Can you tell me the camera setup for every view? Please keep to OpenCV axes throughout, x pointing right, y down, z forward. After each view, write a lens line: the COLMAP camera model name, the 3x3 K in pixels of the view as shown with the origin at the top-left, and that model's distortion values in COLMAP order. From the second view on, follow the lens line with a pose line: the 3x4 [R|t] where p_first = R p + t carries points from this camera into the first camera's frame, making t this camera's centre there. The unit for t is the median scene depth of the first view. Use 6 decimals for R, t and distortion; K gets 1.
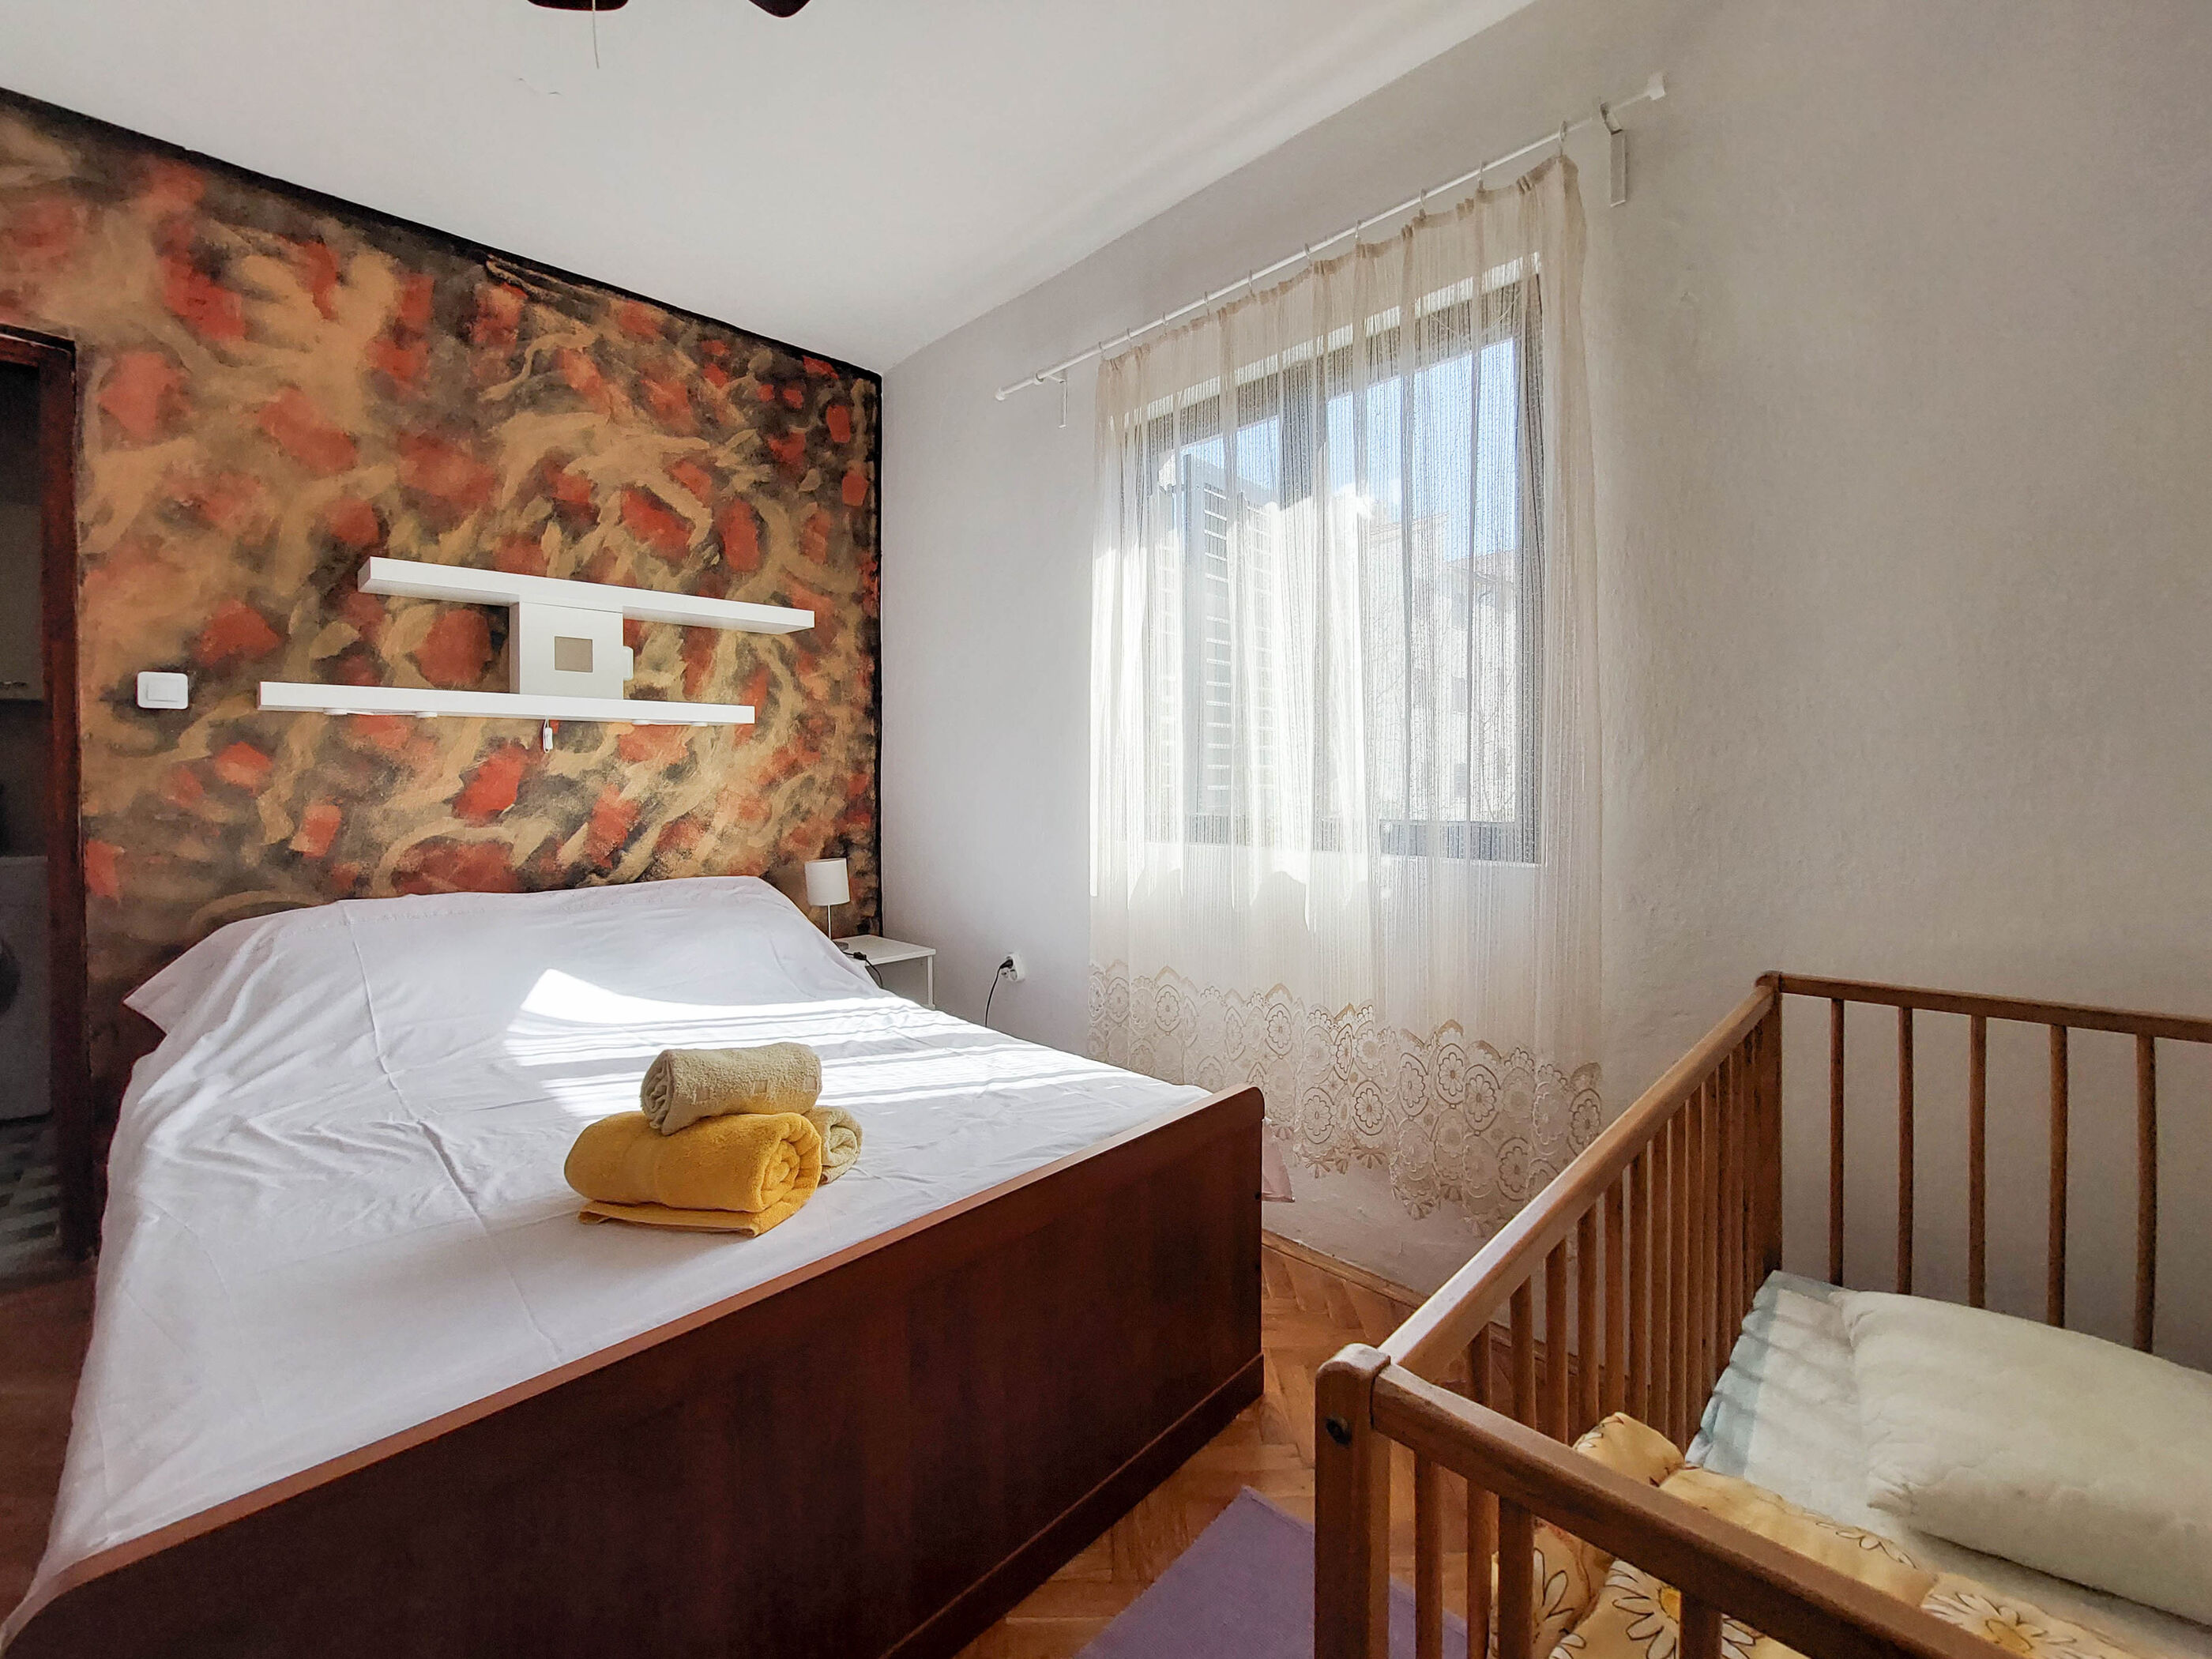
lens RADIAL K [[912.0, 0, 1105.6], [0, 912.0, 780.1], [0, 0, 1]] dist [-0.013837, -0.000848]
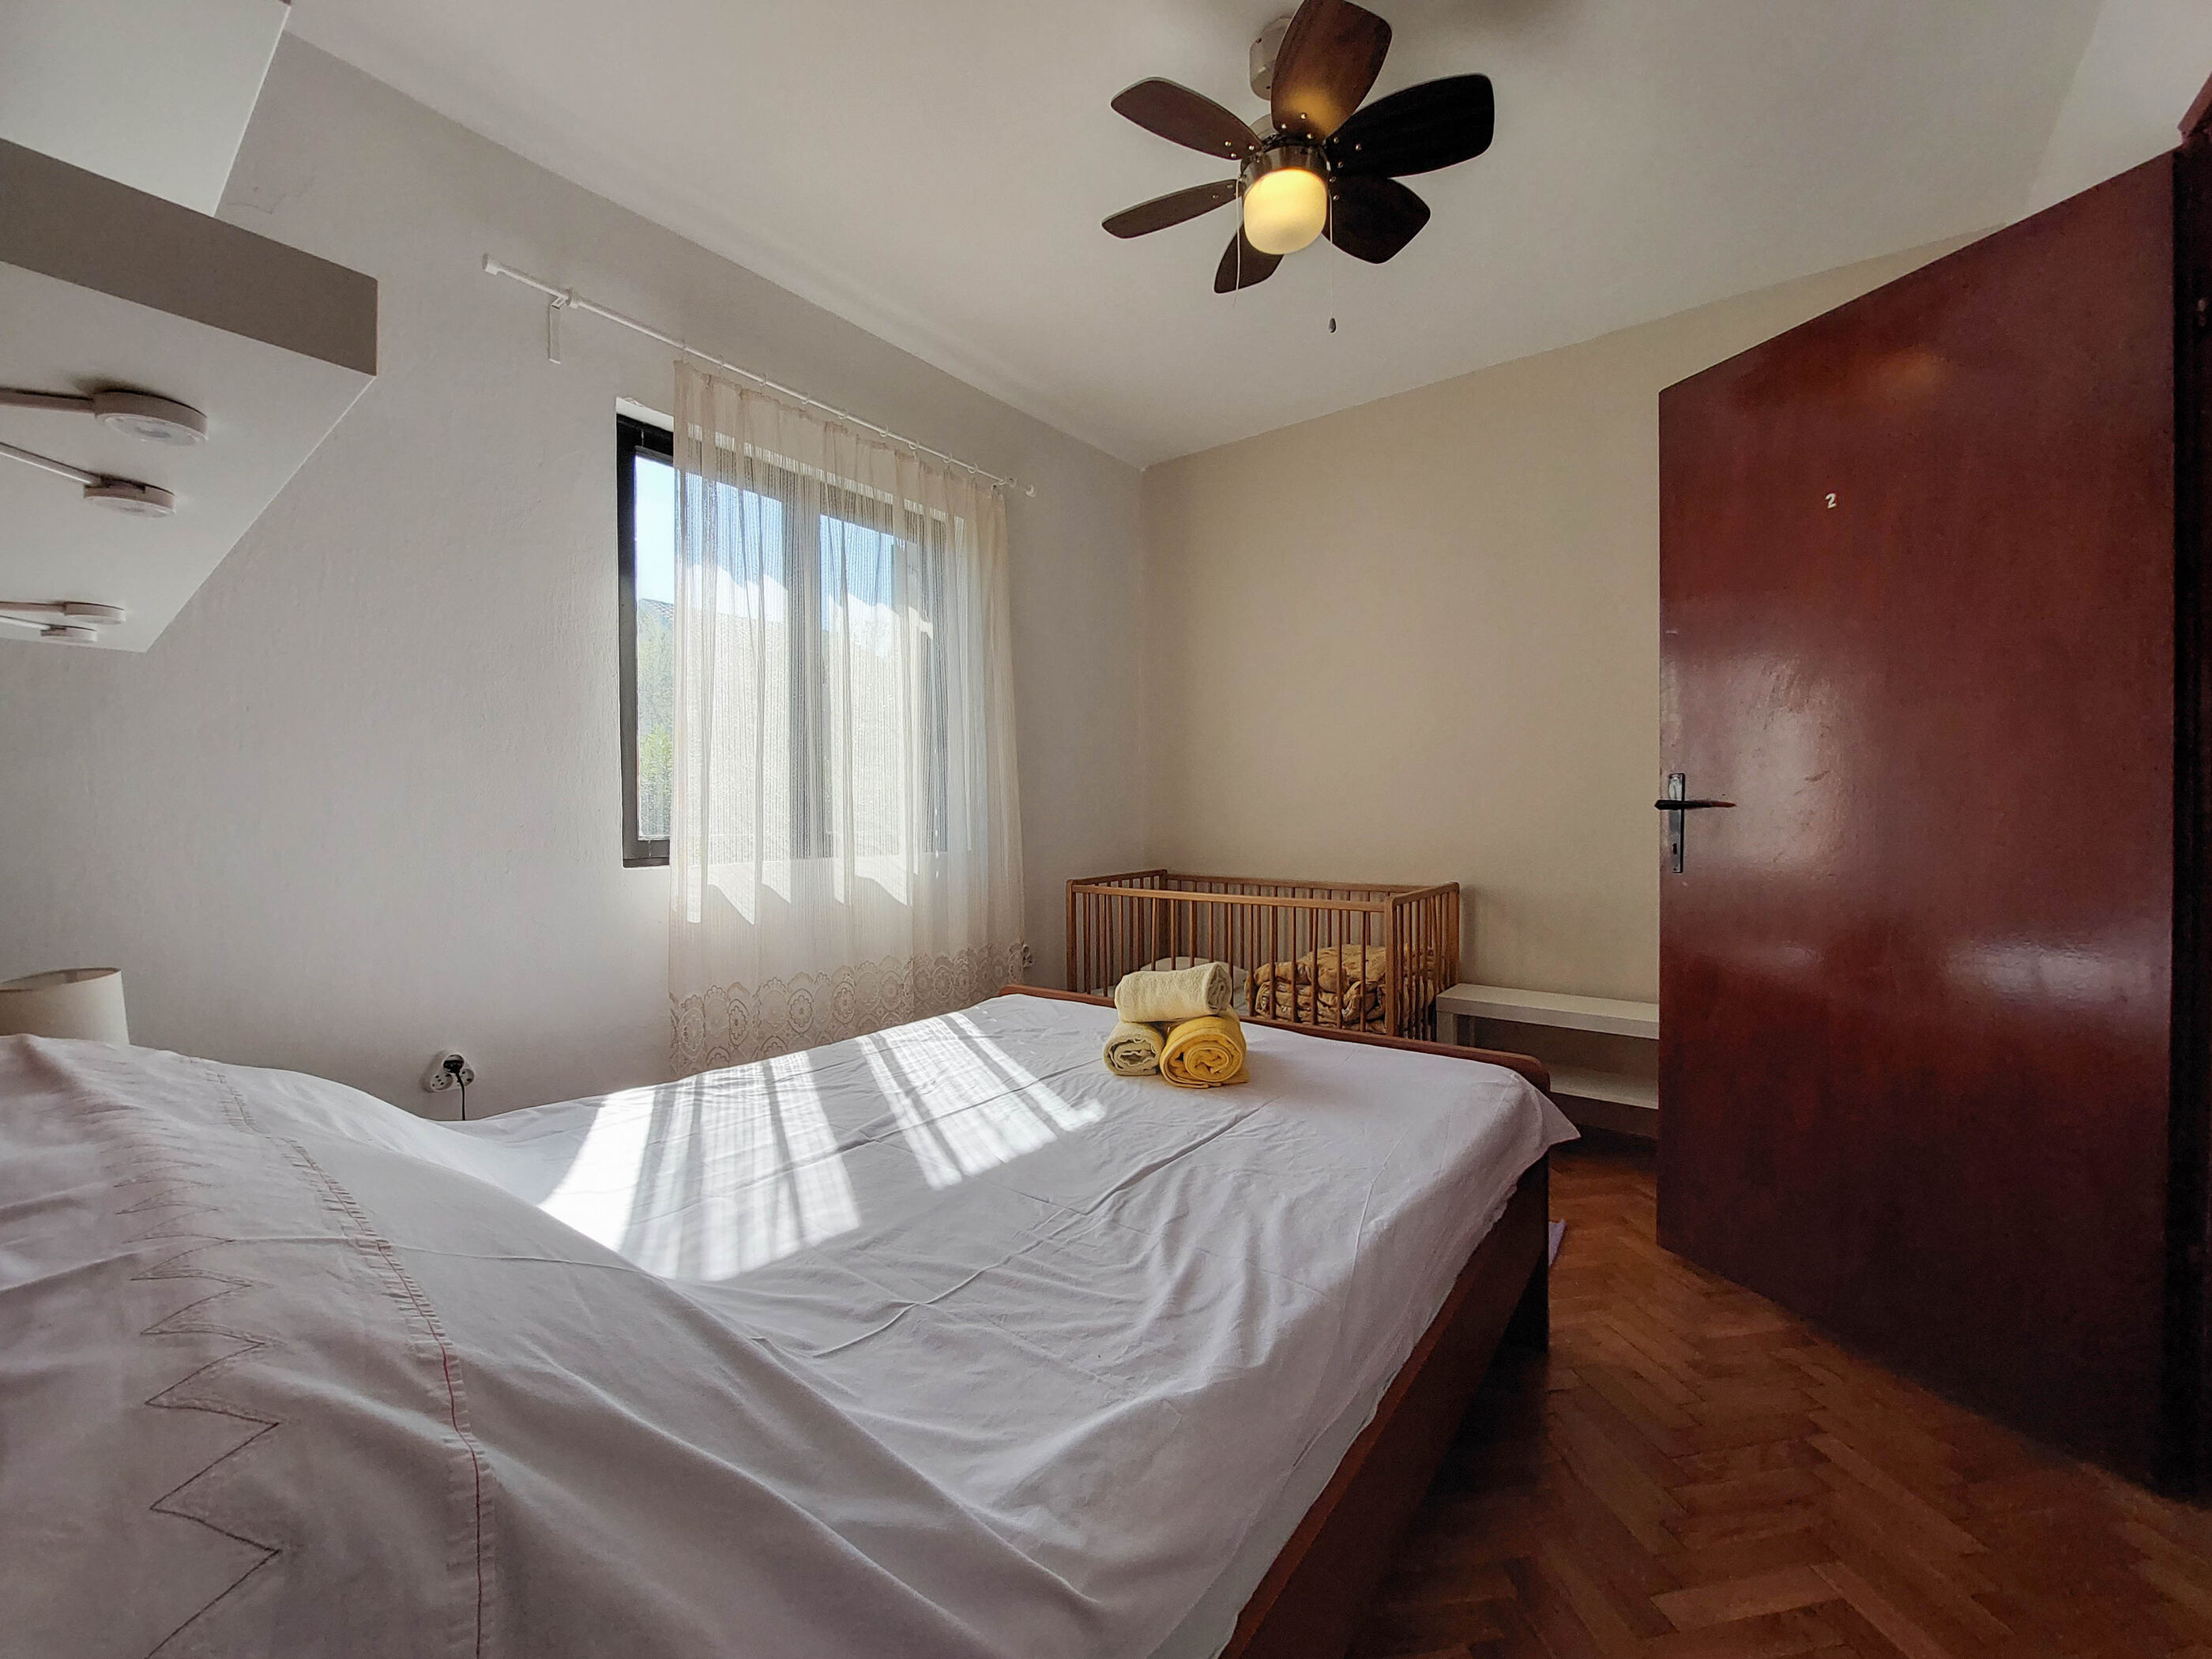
lens RADIAL K [[880.2, 0, 1095.9], [0, 880.2, 826.3], [0, 0, 1]] dist [-0.004273, -0.007588]
pose [[-0.119549, -0.005675, 0.992812, -0.909576], [0.018301, 0.999801, 0.007919, 0.024604], [-0.992660, 0.019116, -0.119422, 0.648901]]
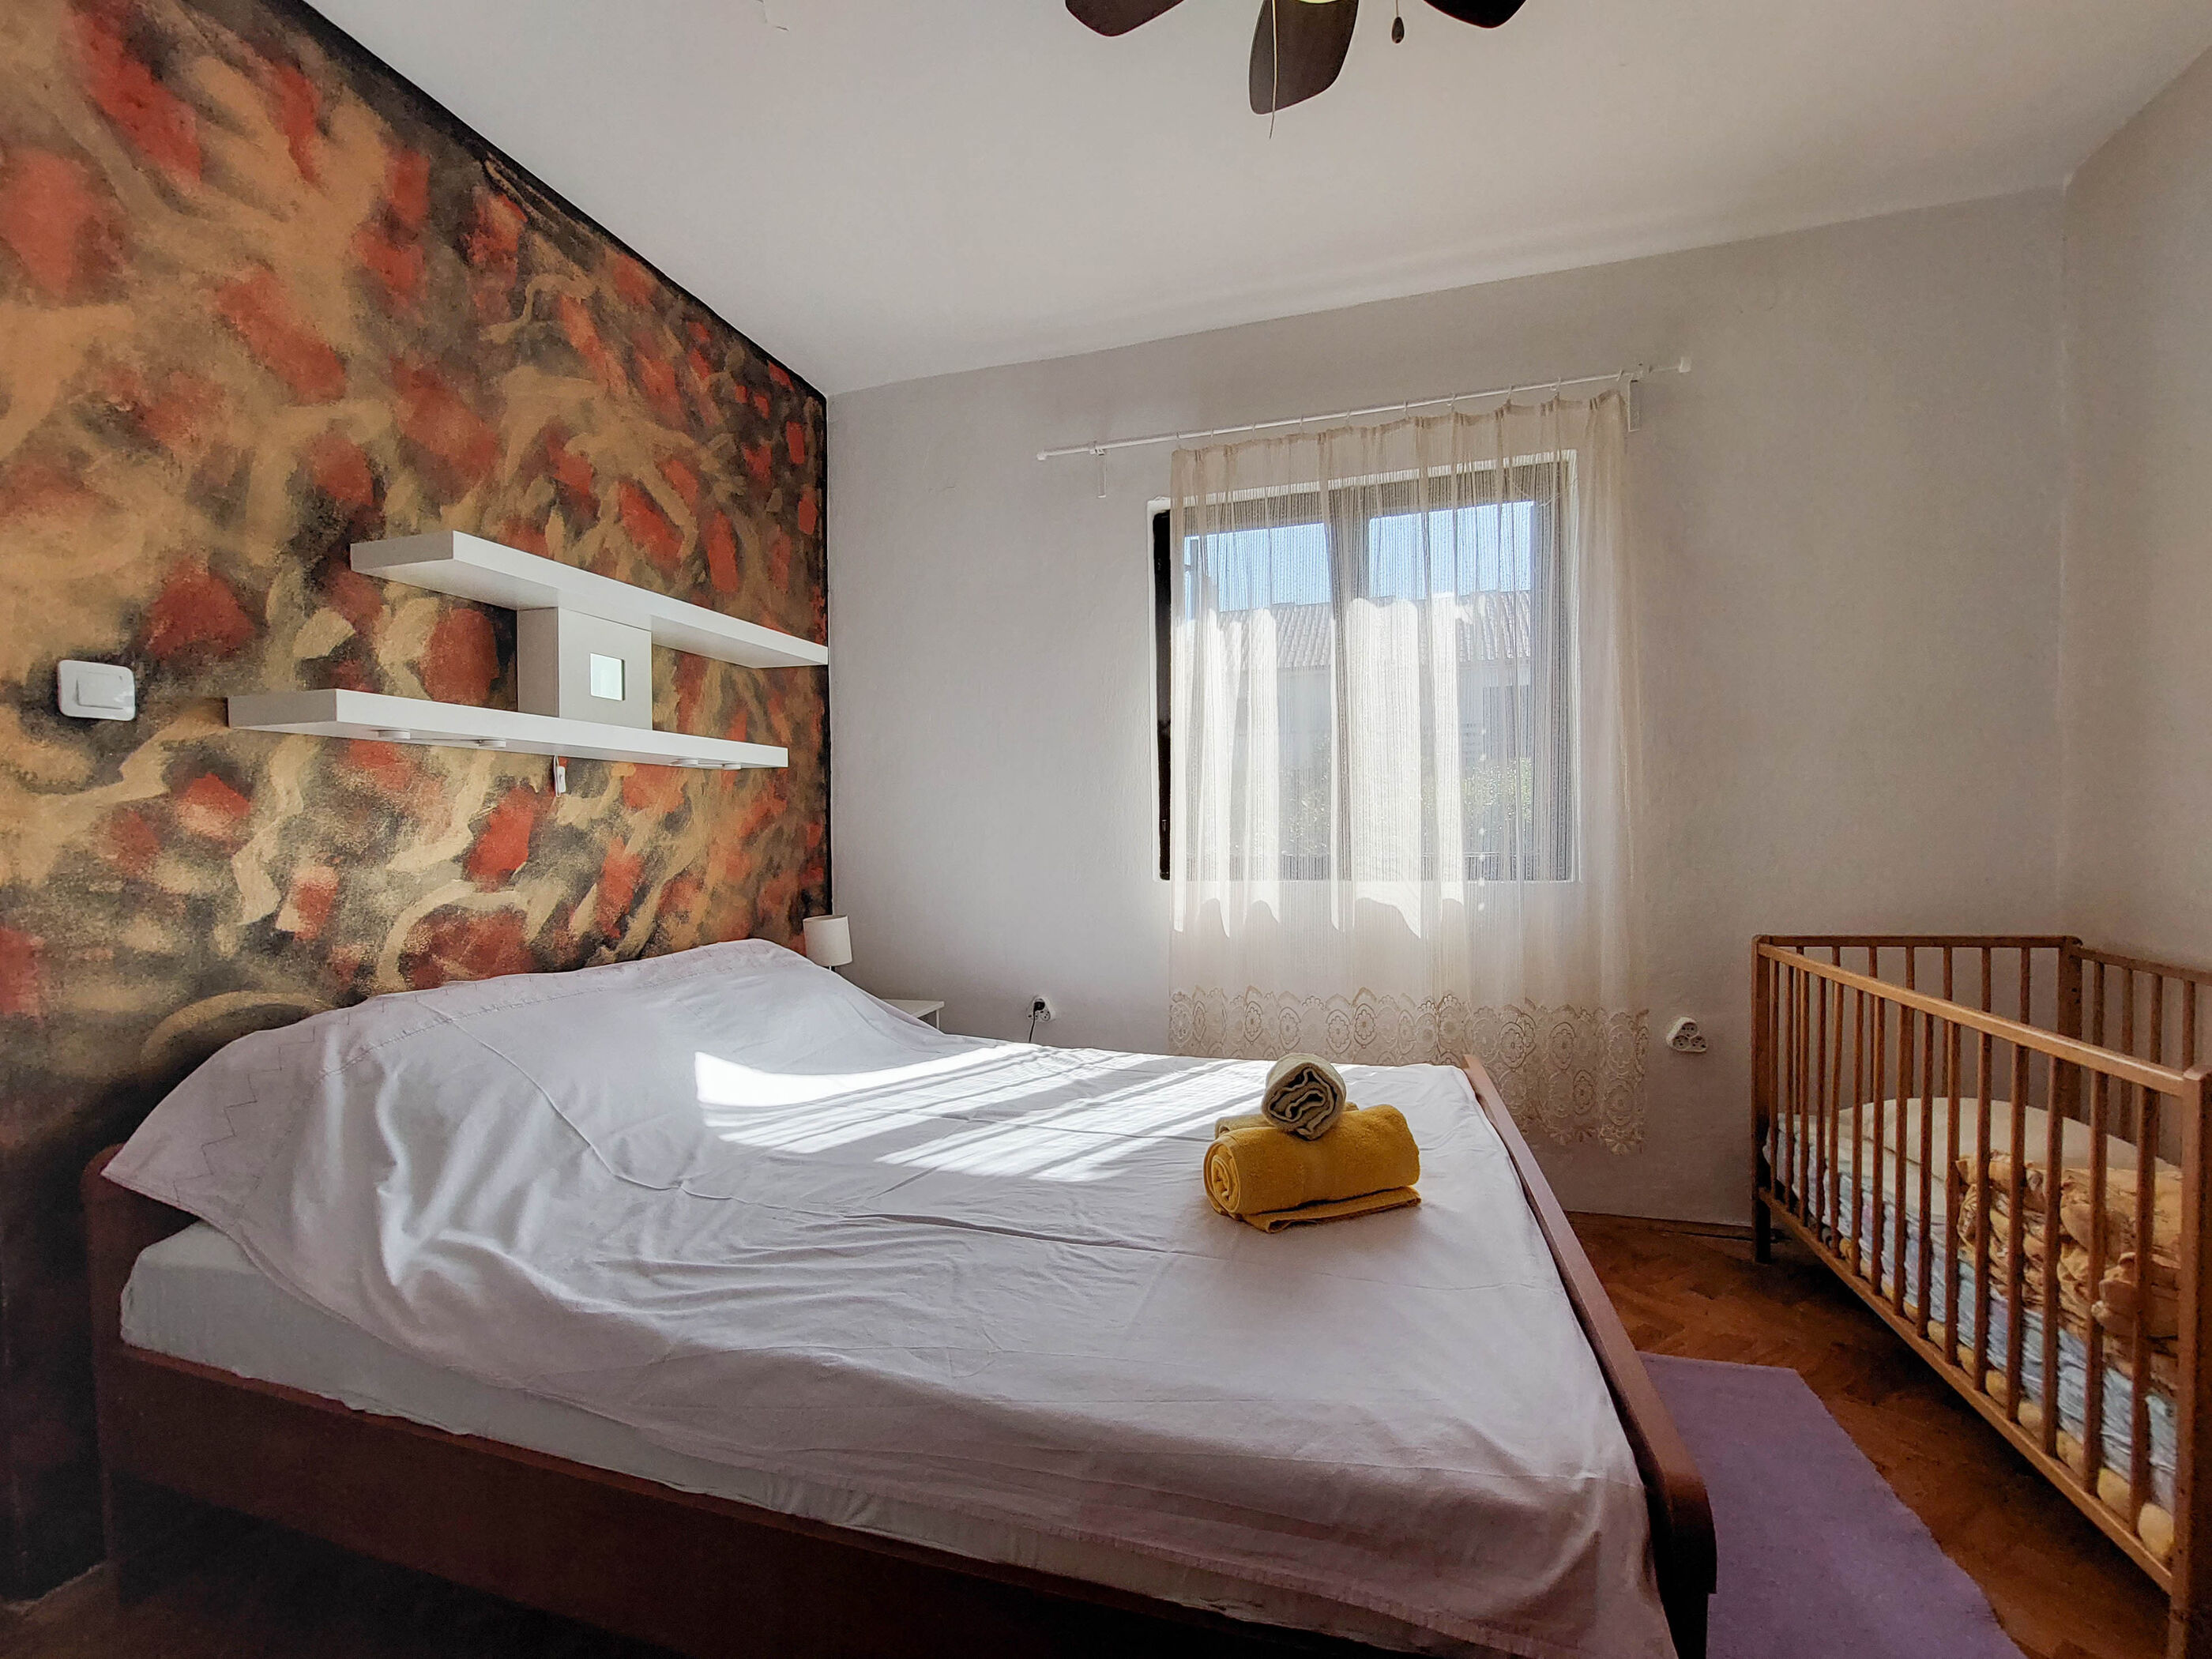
lens RADIAL K [[891.5, 0, 1104.5], [0, 891.5, 841.8], [0, 0, 1]] dist [-0.010130, 0.000225]
pose [[0.882009, -0.013714, 0.471033, -0.566869], [0.011856, 0.999906, 0.006912, 0.009798], [-0.471084, -0.000512, 0.882088, 0.080173]]
